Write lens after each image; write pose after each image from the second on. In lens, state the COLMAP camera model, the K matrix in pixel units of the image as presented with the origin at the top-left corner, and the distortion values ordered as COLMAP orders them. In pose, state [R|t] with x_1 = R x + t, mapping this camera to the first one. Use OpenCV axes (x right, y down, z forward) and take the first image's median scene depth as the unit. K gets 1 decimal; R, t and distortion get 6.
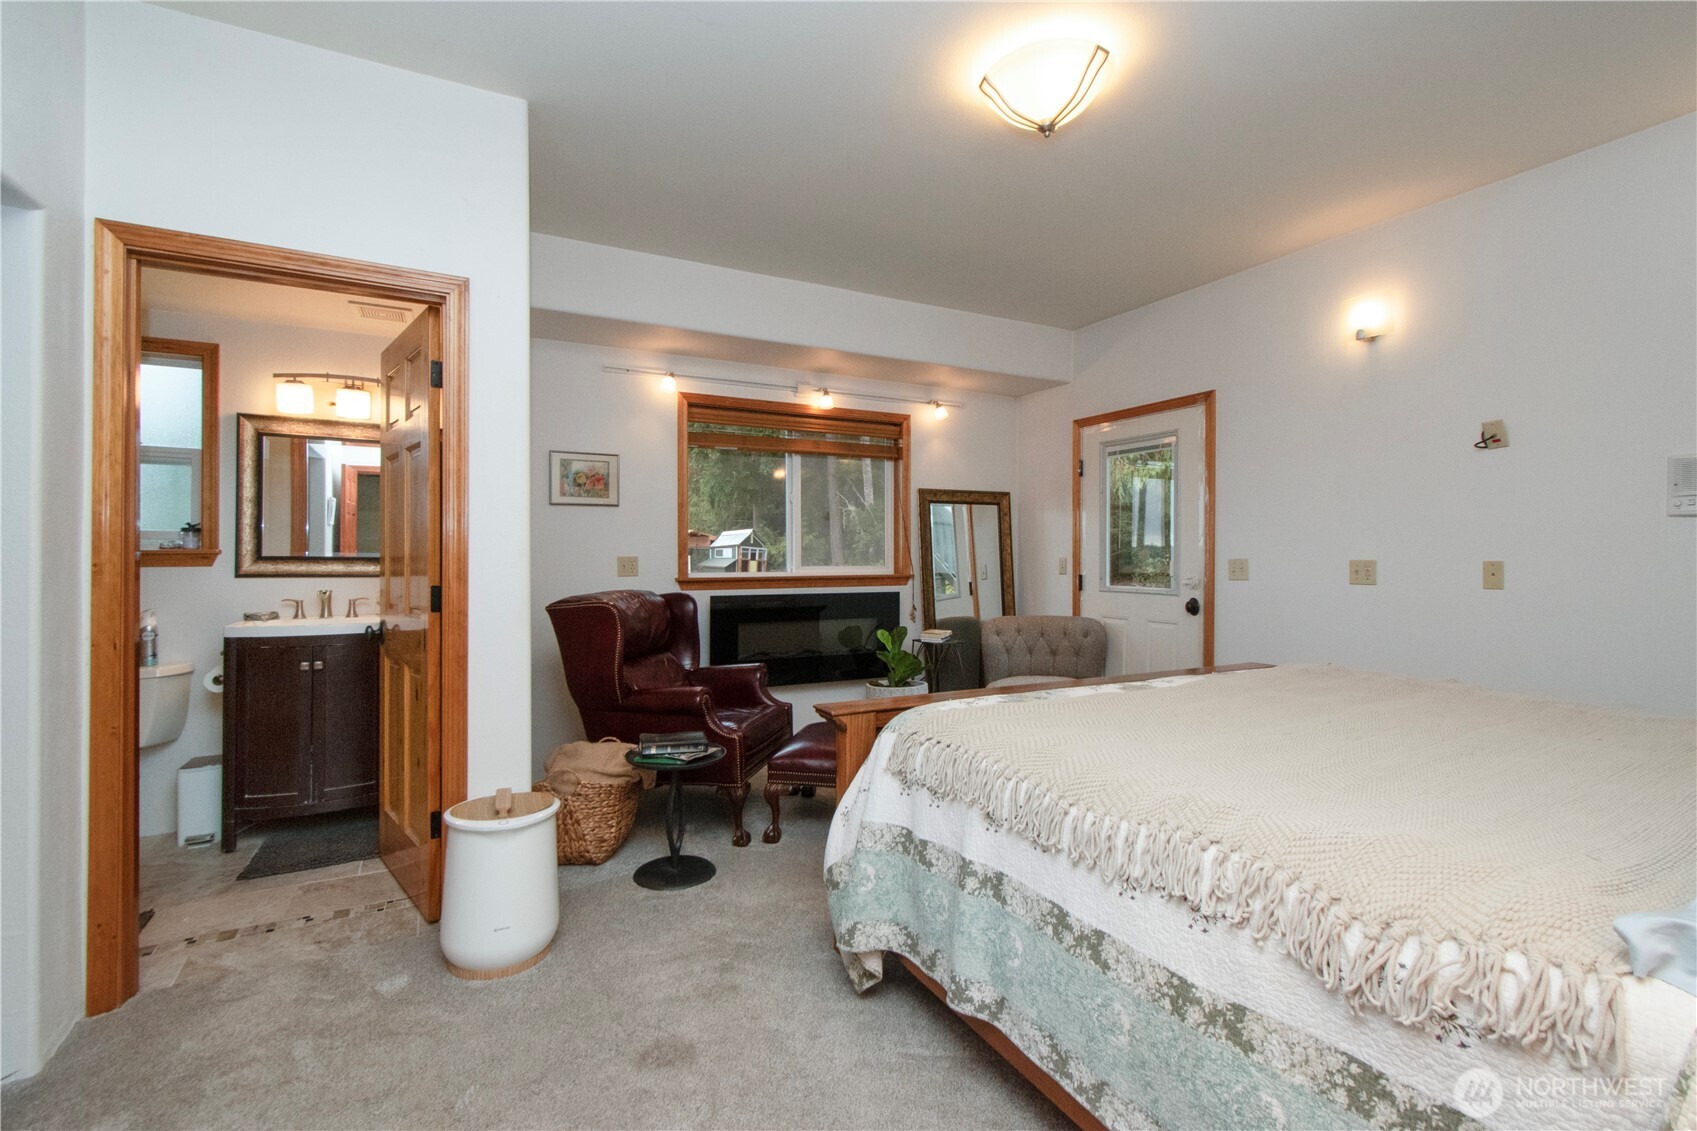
lens RADIAL K [[753.9, 0, 835.2], [0, 753.9, 563.5], [0, 0, 1]] dist [-0.000449, -0.000449]
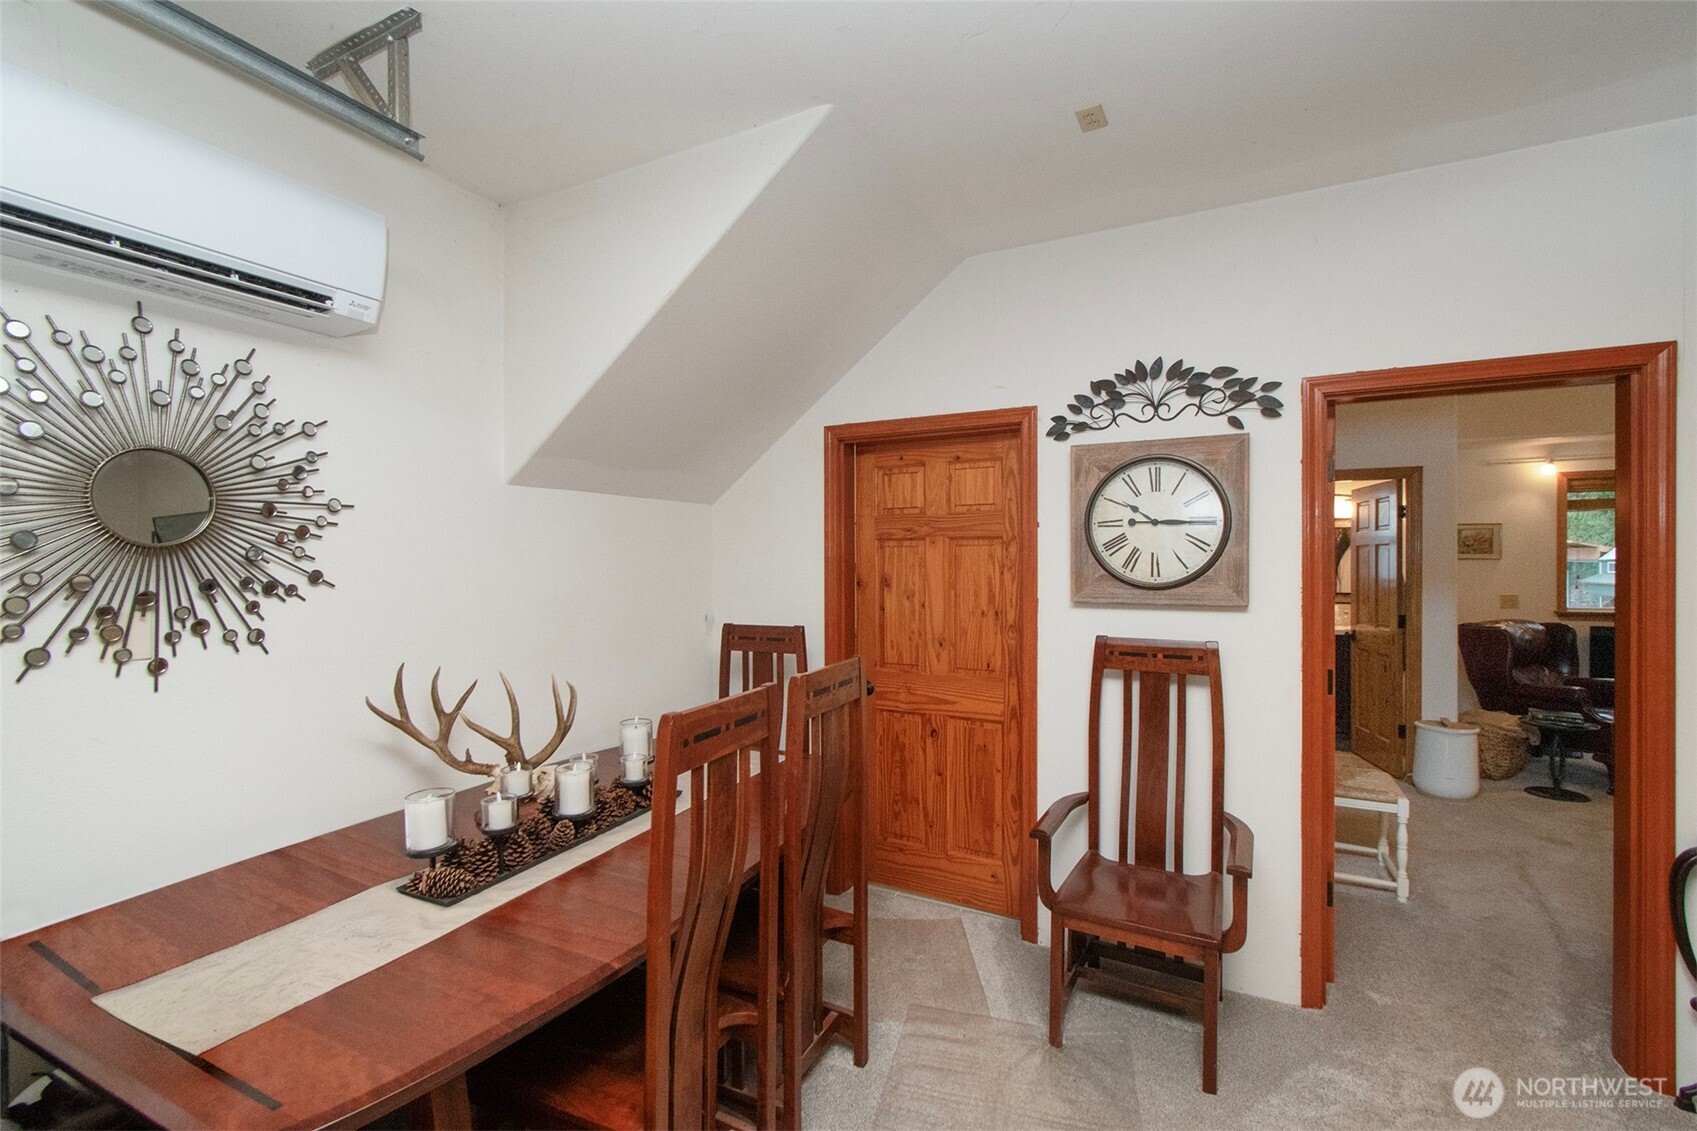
lens RADIAL K [[749.8, 0, 842.2], [0, 749.8, 566.9], [0, 0, 1]] dist [-0.000018, -0.000086]
pose [[0.574929, 0.005966, -0.818182, 0.206219], [-0.004916, 0.999981, 0.003837, -0.080552], [0.818189, 0.001816, 0.574947, -1.100886]]
